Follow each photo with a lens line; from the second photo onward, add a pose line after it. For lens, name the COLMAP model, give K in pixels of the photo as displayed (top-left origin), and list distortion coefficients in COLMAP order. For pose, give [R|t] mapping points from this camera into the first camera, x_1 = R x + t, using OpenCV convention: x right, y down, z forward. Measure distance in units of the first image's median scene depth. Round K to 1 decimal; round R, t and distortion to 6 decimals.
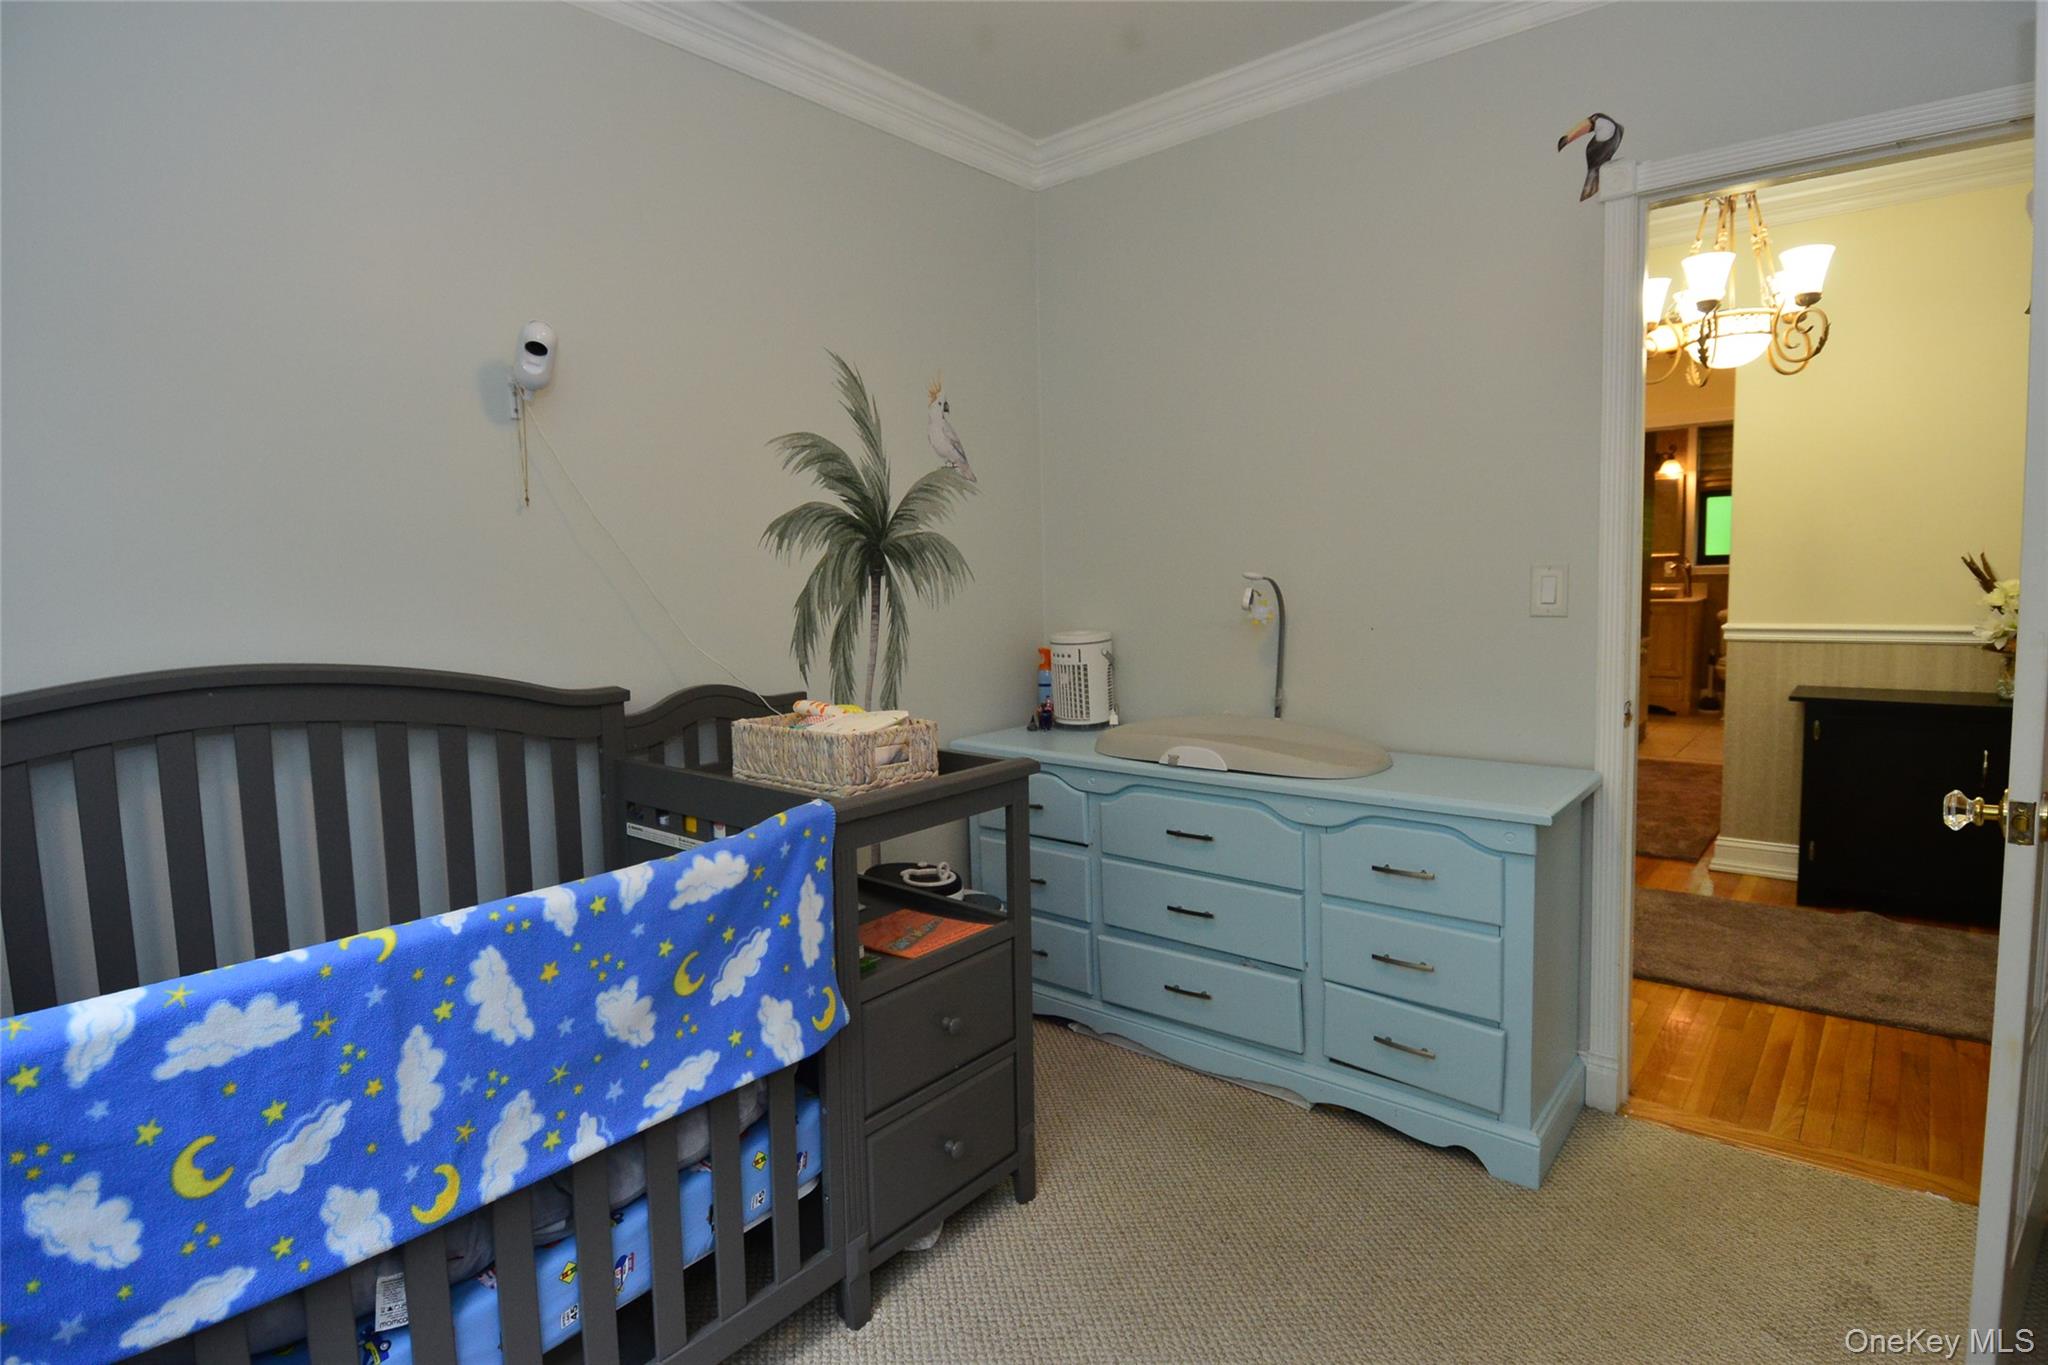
lens RADIAL K [[1091.7, 0, 1024.0], [0, 1091.7, 682.5], [0, 0, 1]] dist [0.055776, -0.055253]
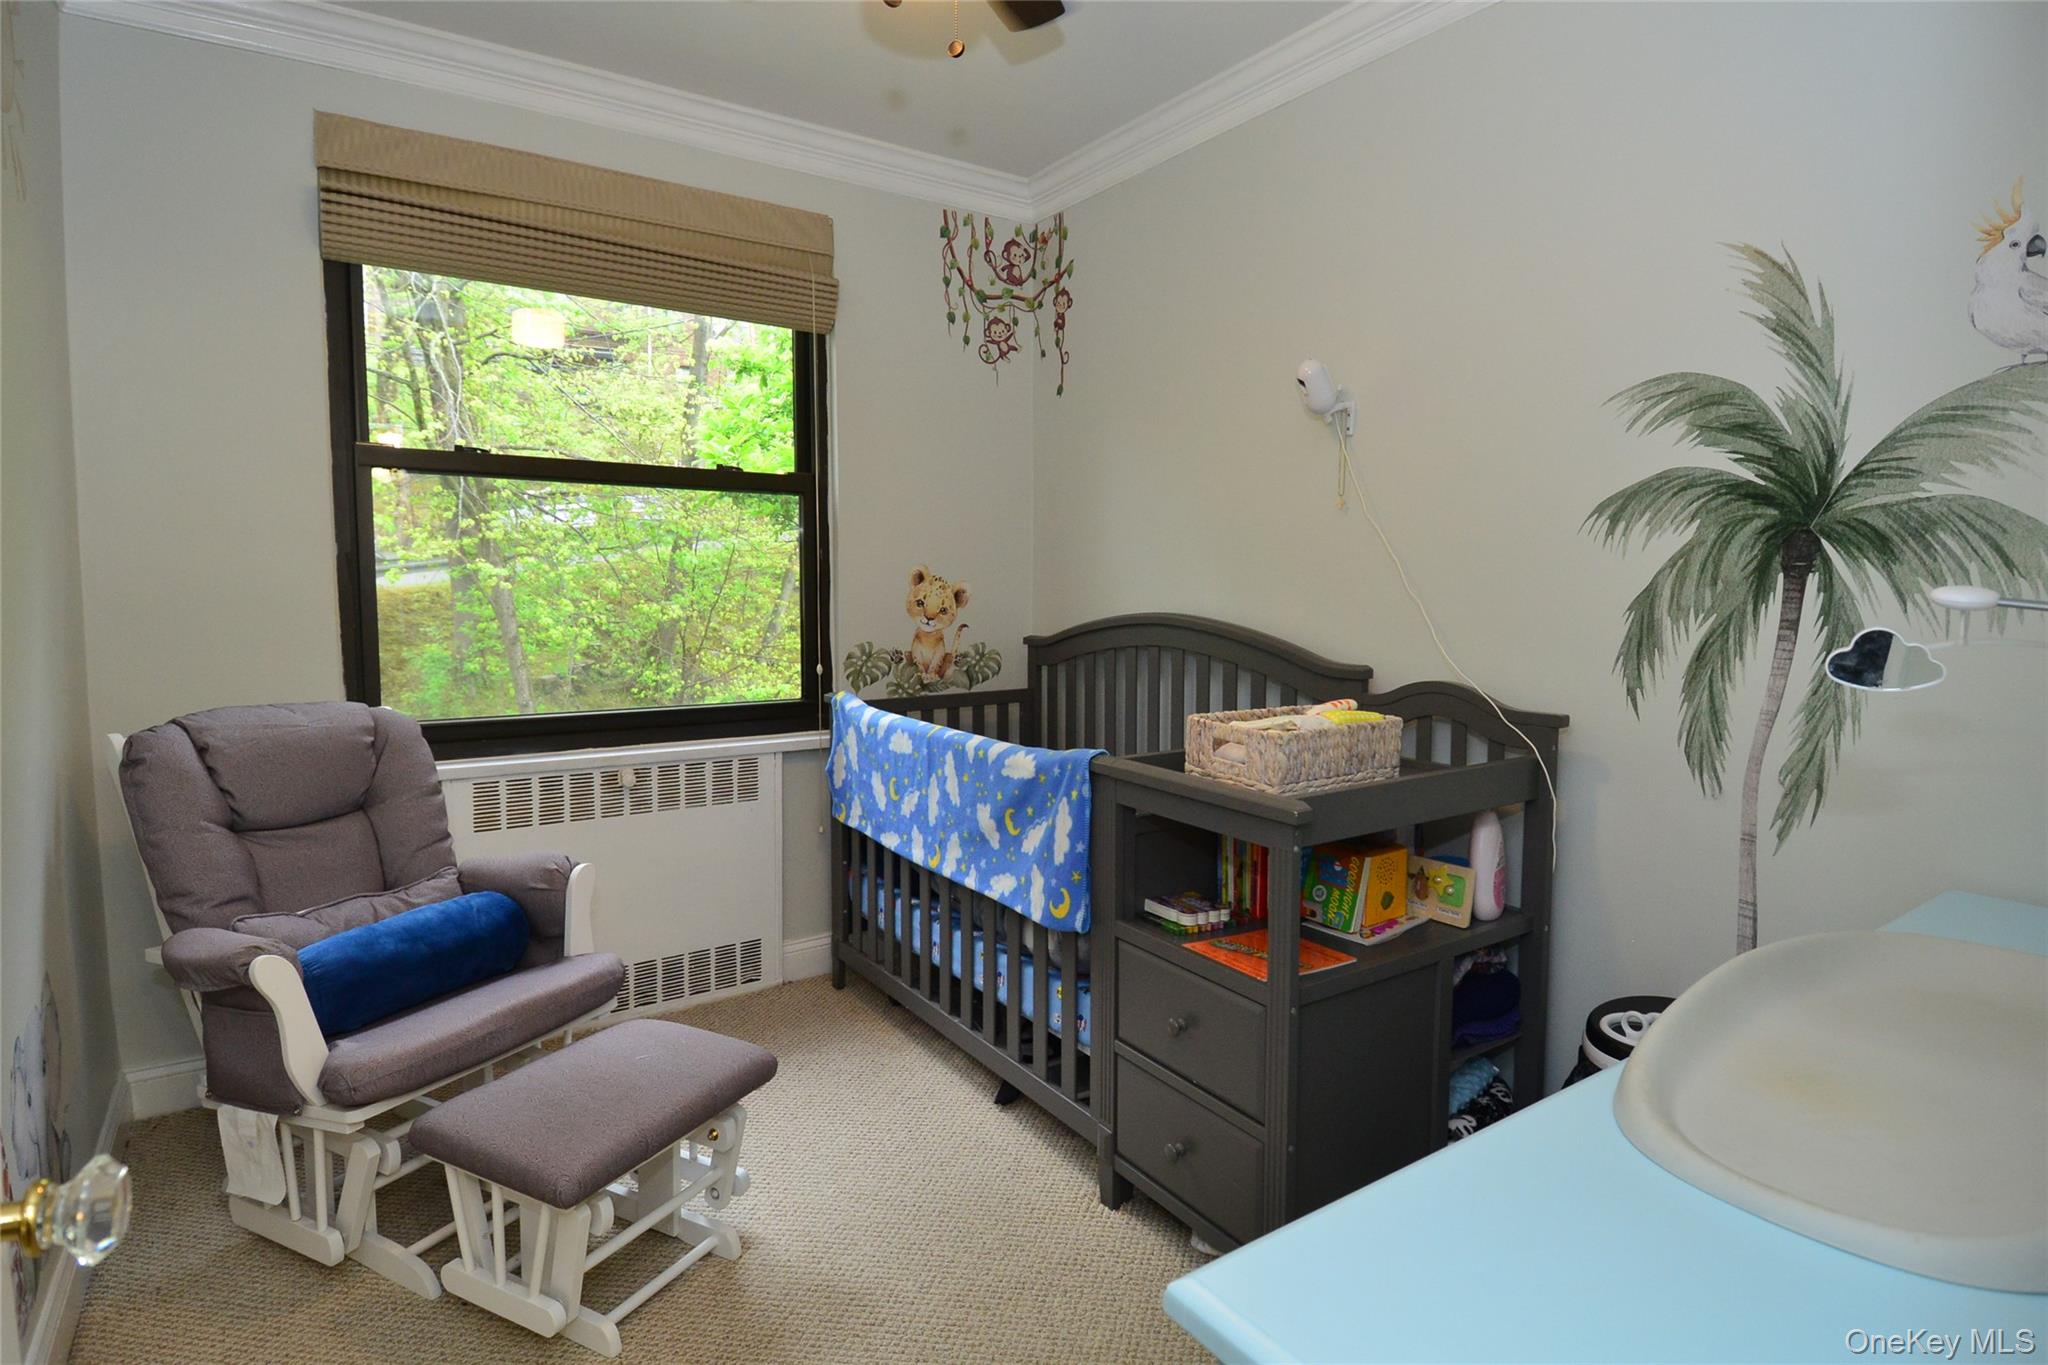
lens RADIAL K [[1091.7, 0, 1024.0], [0, 1091.7, 682.5], [0, 0, 1]] dist [0.055776, -0.055253]
pose [[-0.310583, 0.117053, -0.943312, 0.646165], [-0.096056, 0.983444, 0.153659, -0.096677], [0.945680, 0.138335, -0.294197, 0.828070]]
